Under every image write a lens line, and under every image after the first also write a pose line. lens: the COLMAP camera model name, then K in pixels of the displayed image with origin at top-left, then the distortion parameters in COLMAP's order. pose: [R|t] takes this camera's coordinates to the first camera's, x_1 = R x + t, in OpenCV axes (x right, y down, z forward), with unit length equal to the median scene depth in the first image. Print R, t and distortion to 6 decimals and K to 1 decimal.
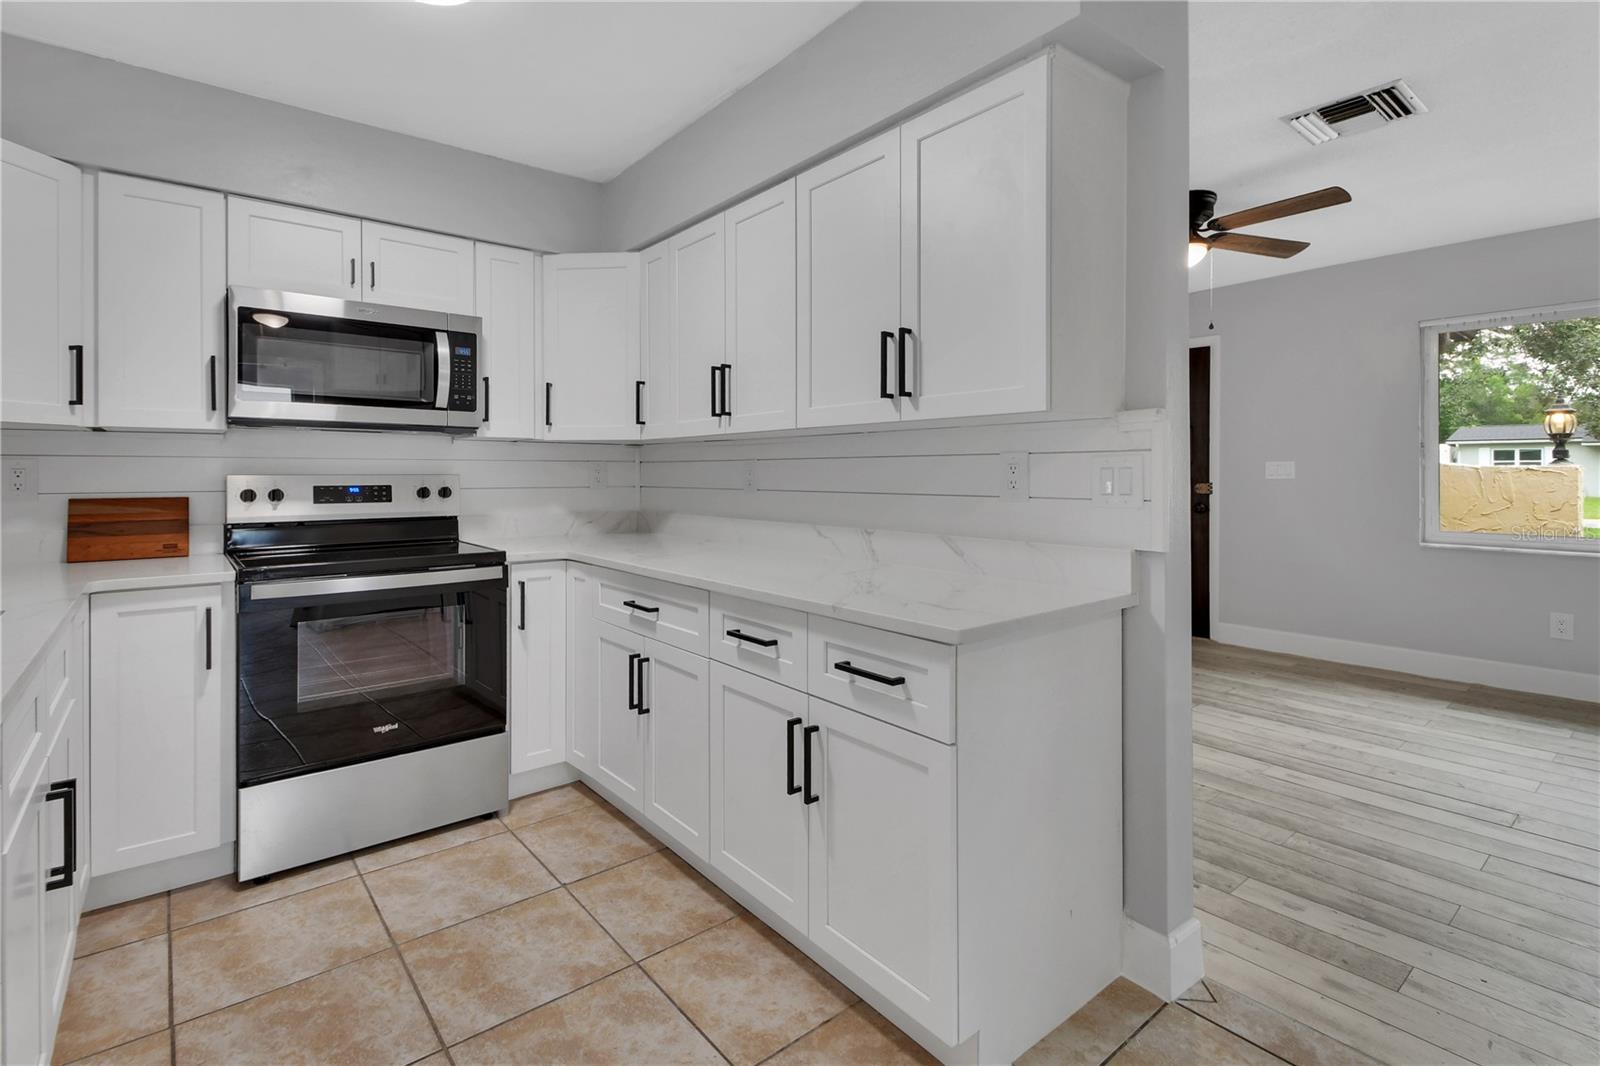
lens RADIAL K [[775.3, 0, 782.1], [0, 775.3, 474.8], [0, 0, 1]] dist [0.005191, -0.000003]
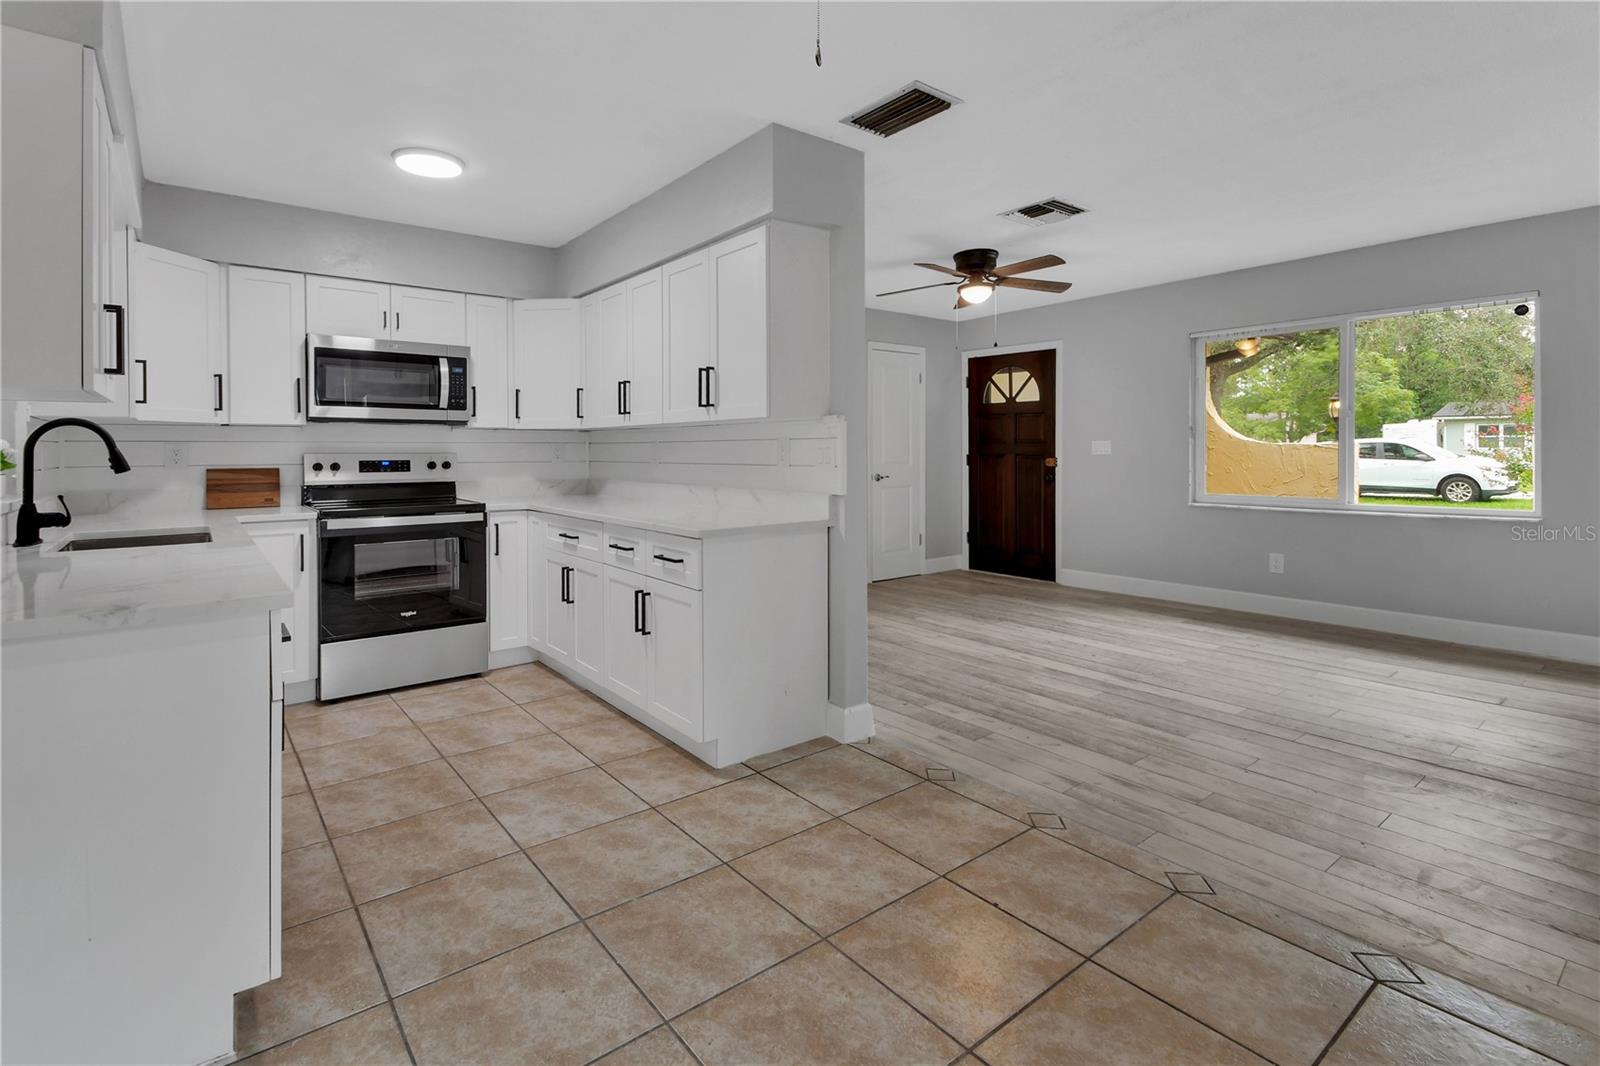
lens RADIAL K [[775.3, 0, 783.1], [0, 775.3, 456.9], [0, 0, 1]] dist [0.005191, -0.000003]
pose [[0.999932, -0.002892, -0.011260, 0.265238], [0.002960, 0.999977, 0.006044, 0.000457], [0.011242, -0.006076, 0.999918, -0.558098]]
